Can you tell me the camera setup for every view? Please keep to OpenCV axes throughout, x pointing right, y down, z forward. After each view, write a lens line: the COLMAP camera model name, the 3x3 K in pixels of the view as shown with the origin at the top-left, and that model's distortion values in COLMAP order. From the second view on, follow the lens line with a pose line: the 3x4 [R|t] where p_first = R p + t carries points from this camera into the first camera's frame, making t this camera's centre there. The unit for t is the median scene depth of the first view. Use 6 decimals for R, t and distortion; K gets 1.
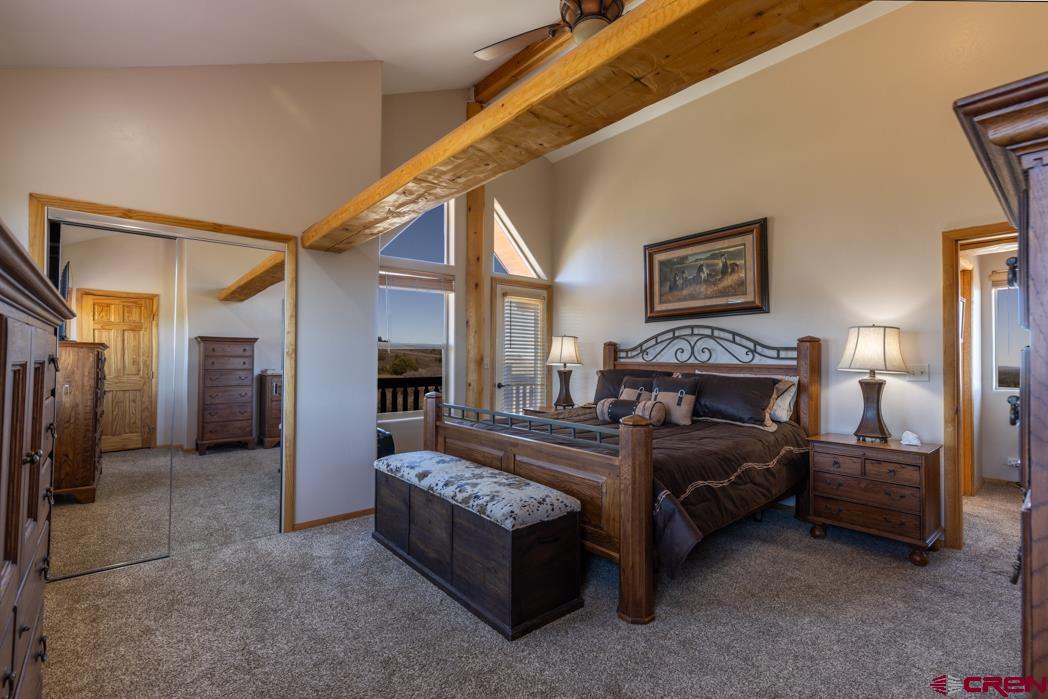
lens RADIAL K [[470.7, 0, 523.6], [0, 470.7, 349.5], [0, 0, 1]] dist [-0.001555, -0.000044]
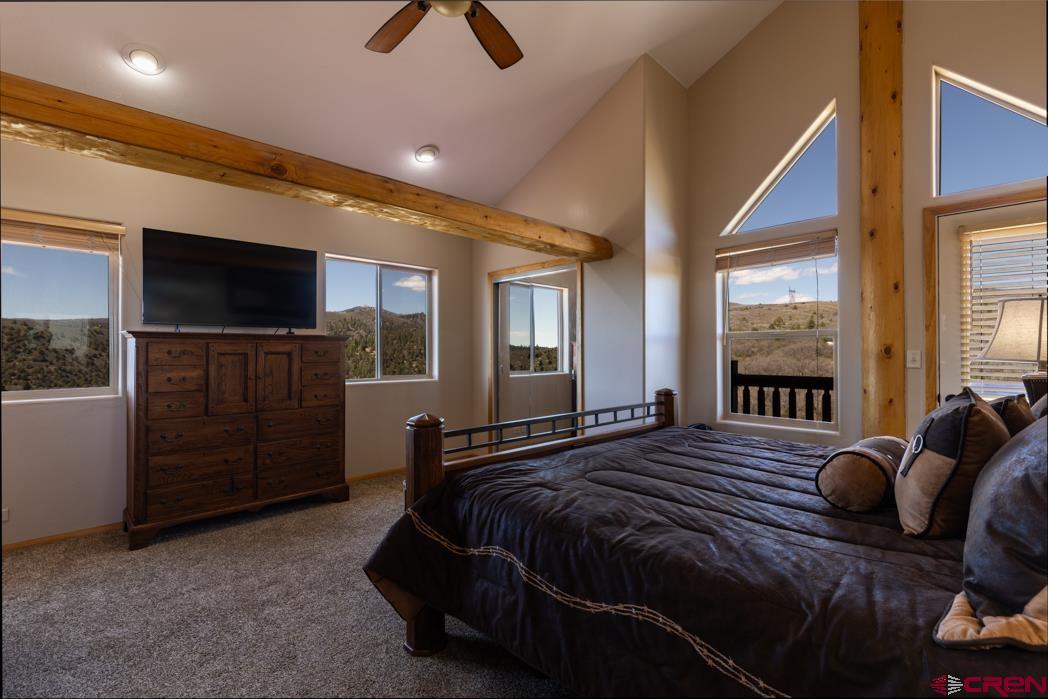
lens RADIAL K [[470.7, 0, 520.1], [0, 470.7, 350.3], [0, 0, 1]] dist [-0.001555, -0.000044]
pose [[0.049810, -0.007561, -0.998730, 0.514146], [0.017842, 0.999819, -0.006679, 0.014260], [0.998599, -0.017487, 0.049935, 0.514283]]
